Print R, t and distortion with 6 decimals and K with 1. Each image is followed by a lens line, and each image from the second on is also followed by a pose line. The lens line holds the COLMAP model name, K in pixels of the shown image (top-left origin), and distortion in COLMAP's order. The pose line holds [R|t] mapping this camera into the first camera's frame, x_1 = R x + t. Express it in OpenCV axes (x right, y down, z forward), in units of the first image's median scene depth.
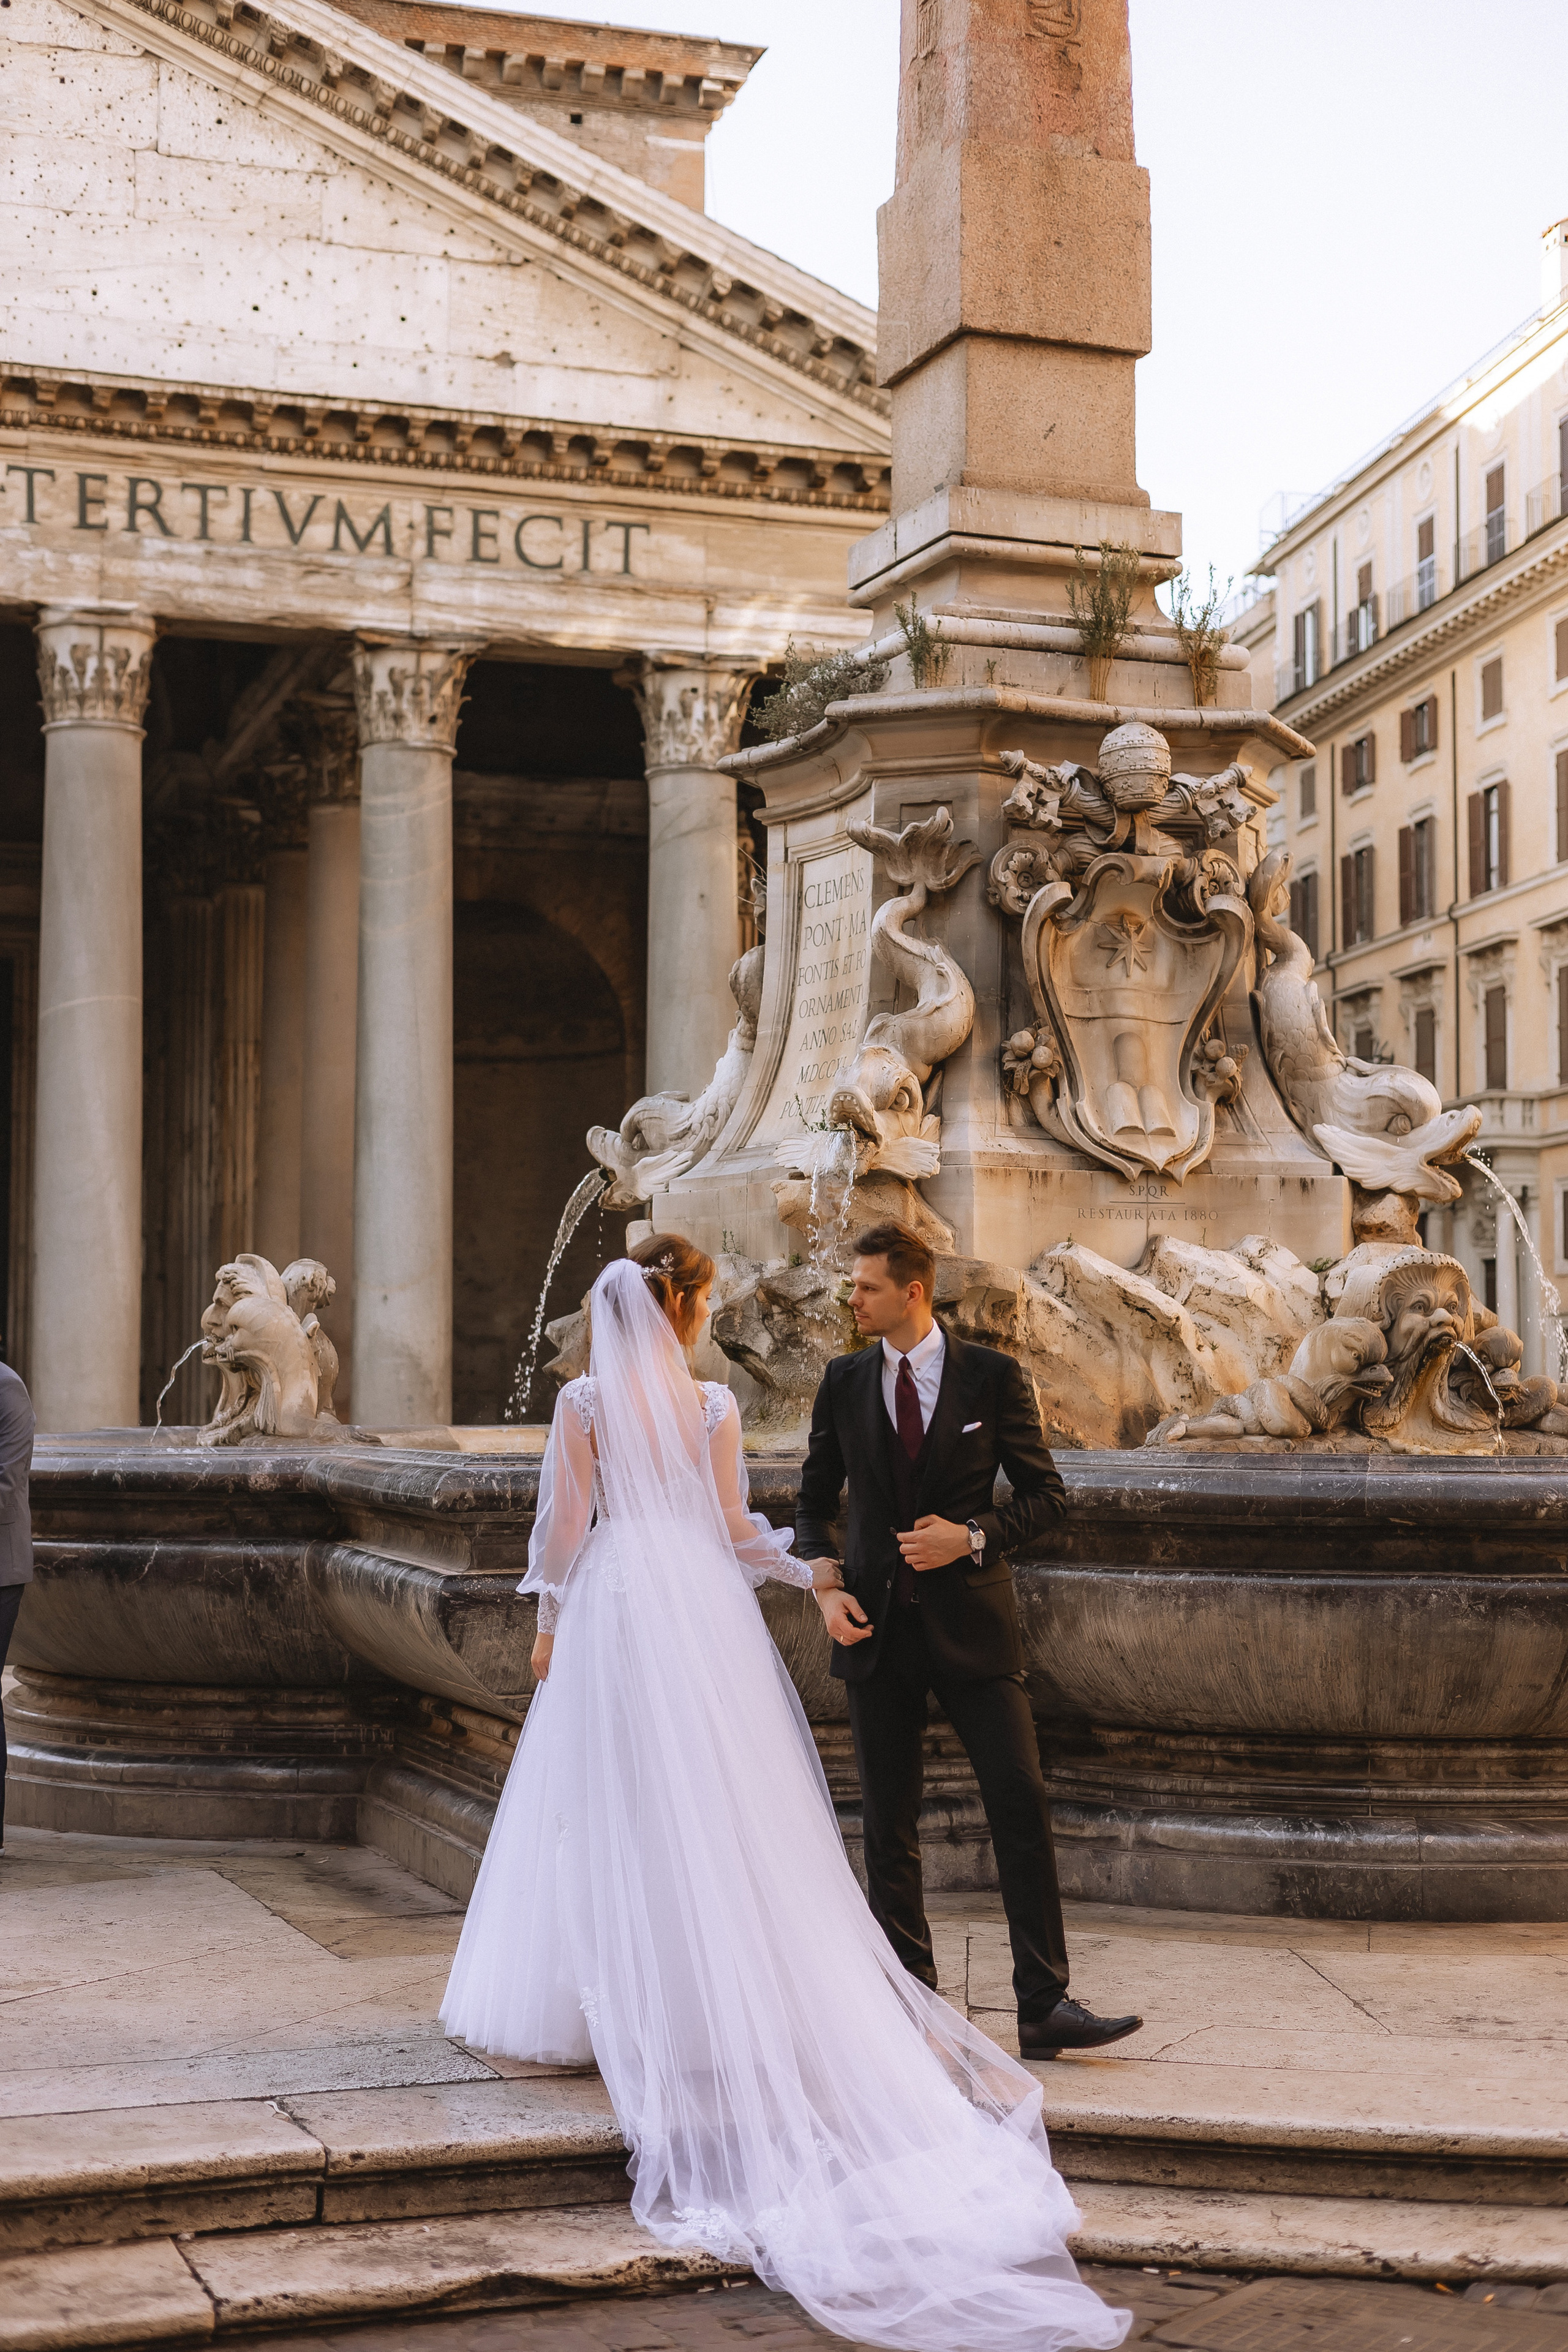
lens RADIAL K [[3316.7, 0, 806.6], [0, 3316.7, 1186.2], [0, 0, 1]] dist [0.002788, 0.039749]
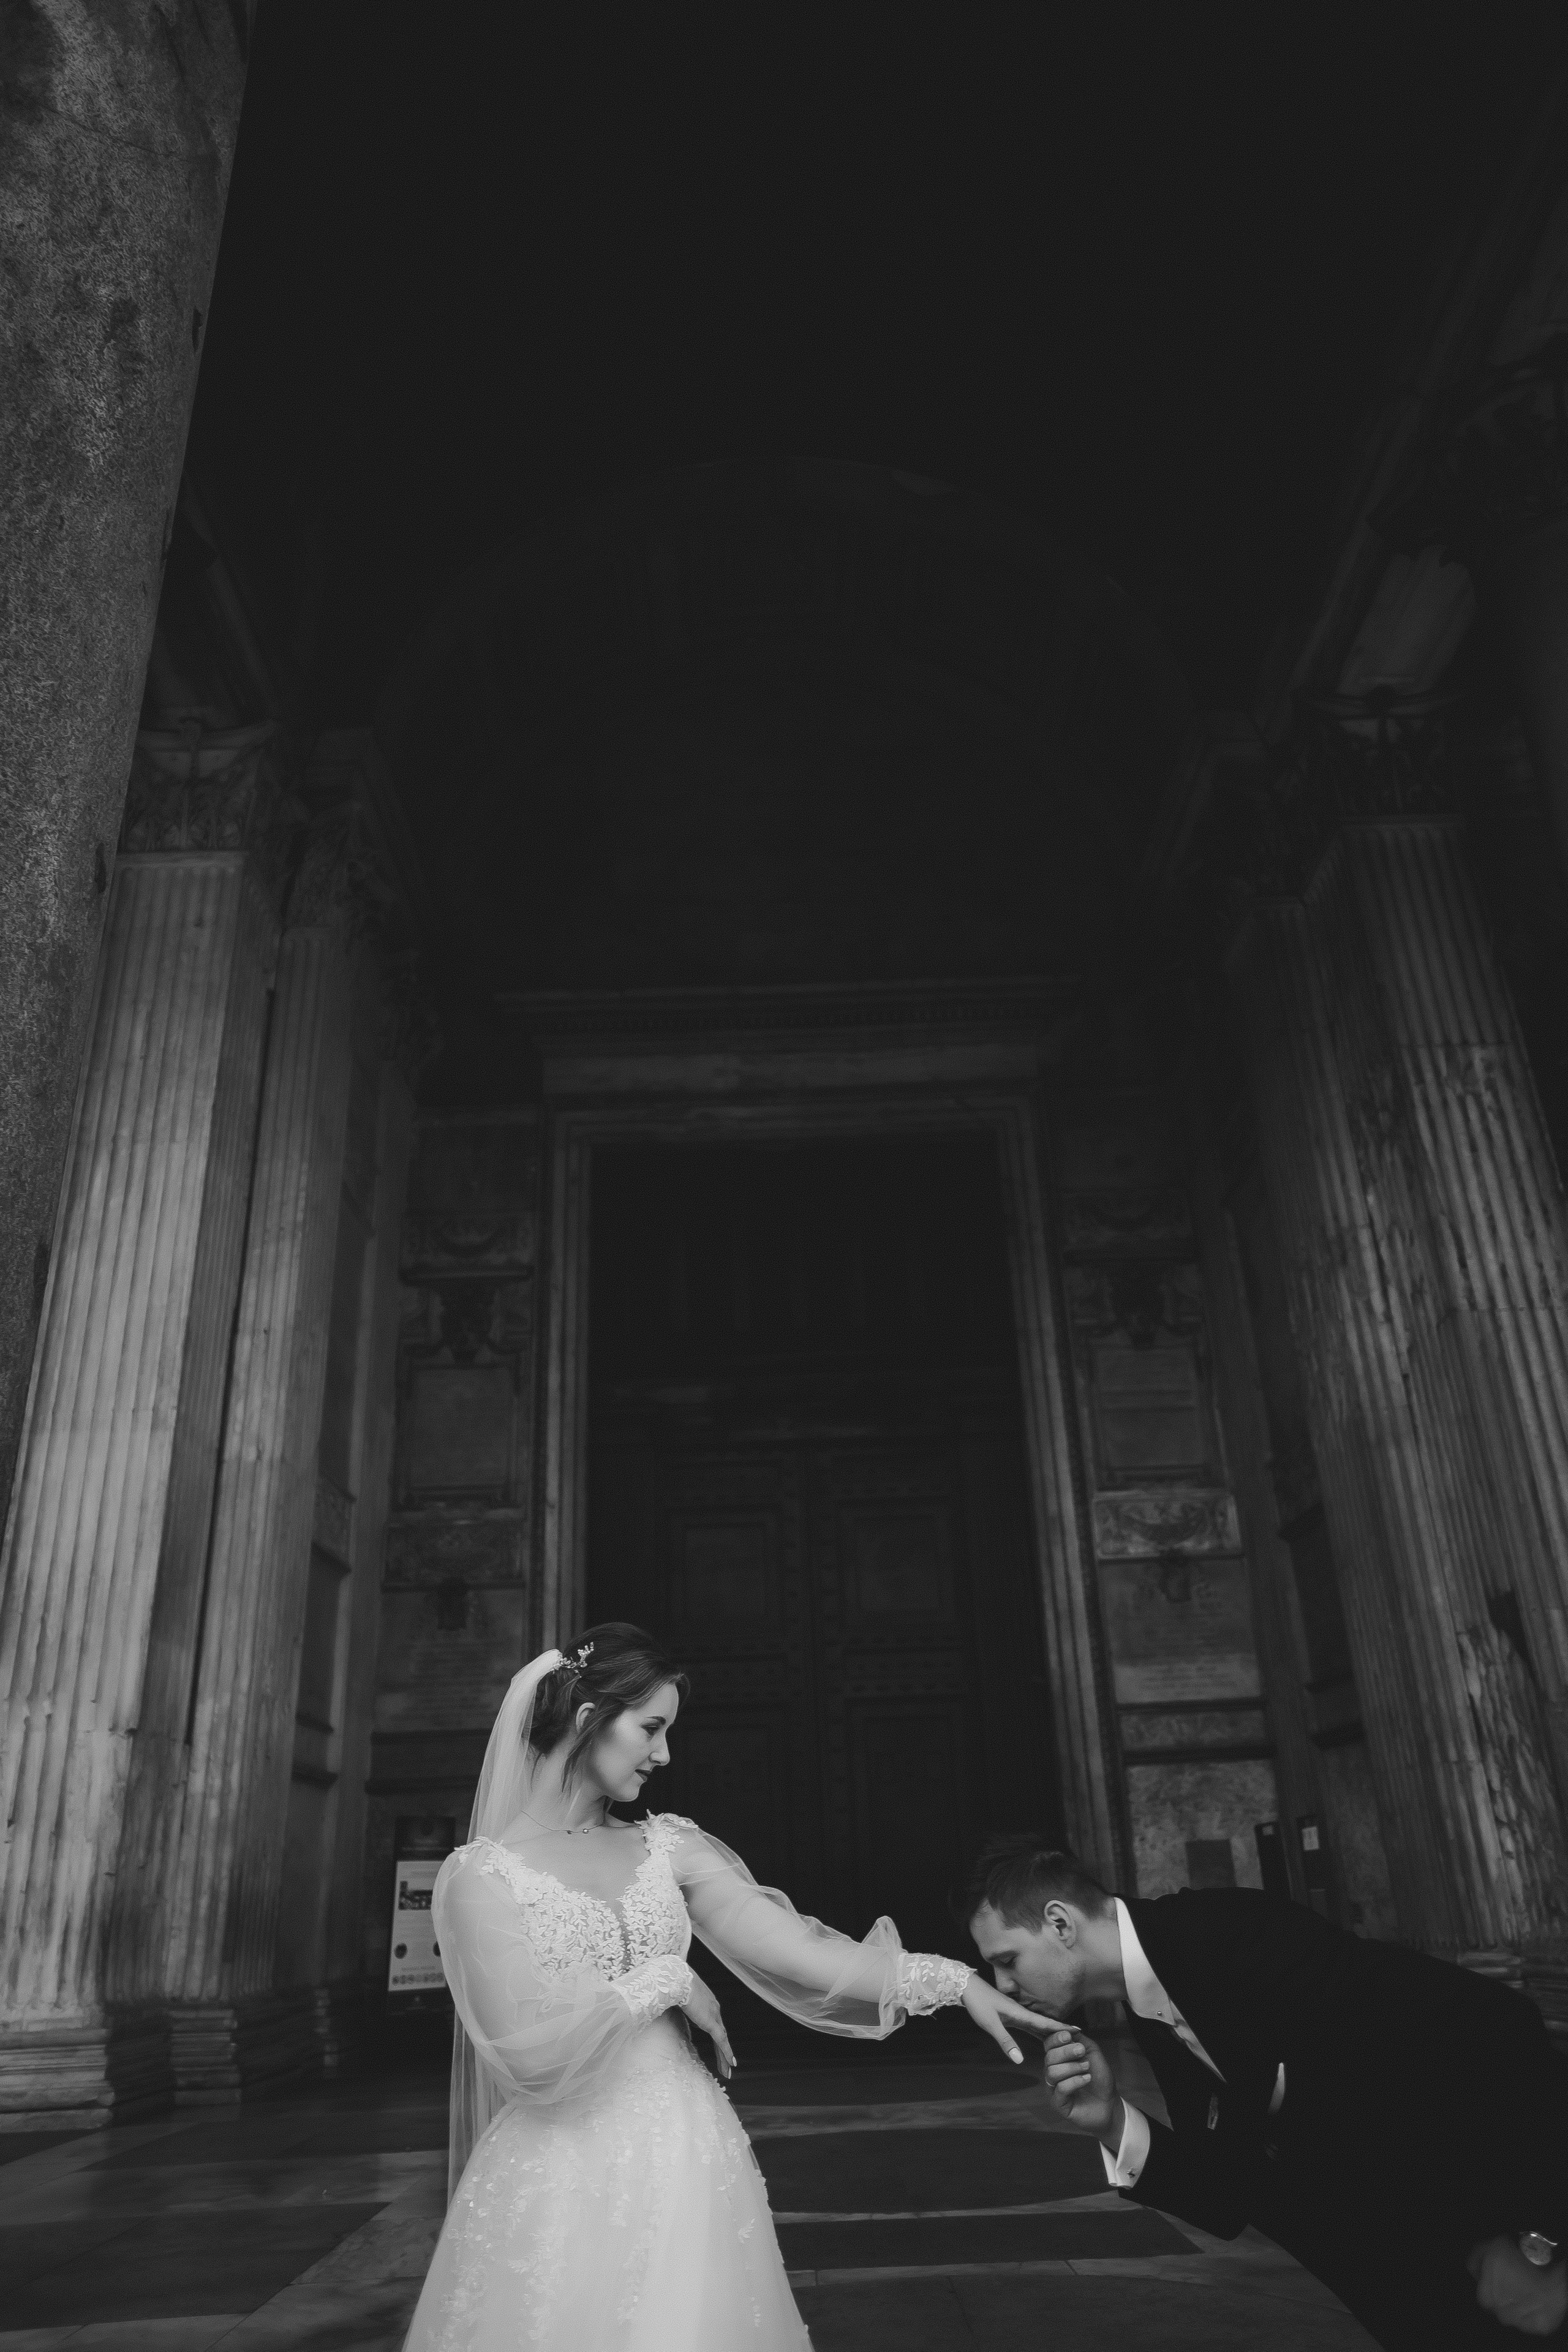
lens RADIAL K [[1558.2, 0, 771.8], [0, 1558.2, 1182.3], [0, 0, 1]] dist [-0.027289, 0.042597]
pose [[0.946938, -0.165342, -0.275627, -0.924300], [0.055757, 0.929041, -0.365751, 0.320558], [0.316542, 0.330975, 0.888964, 3.255808]]
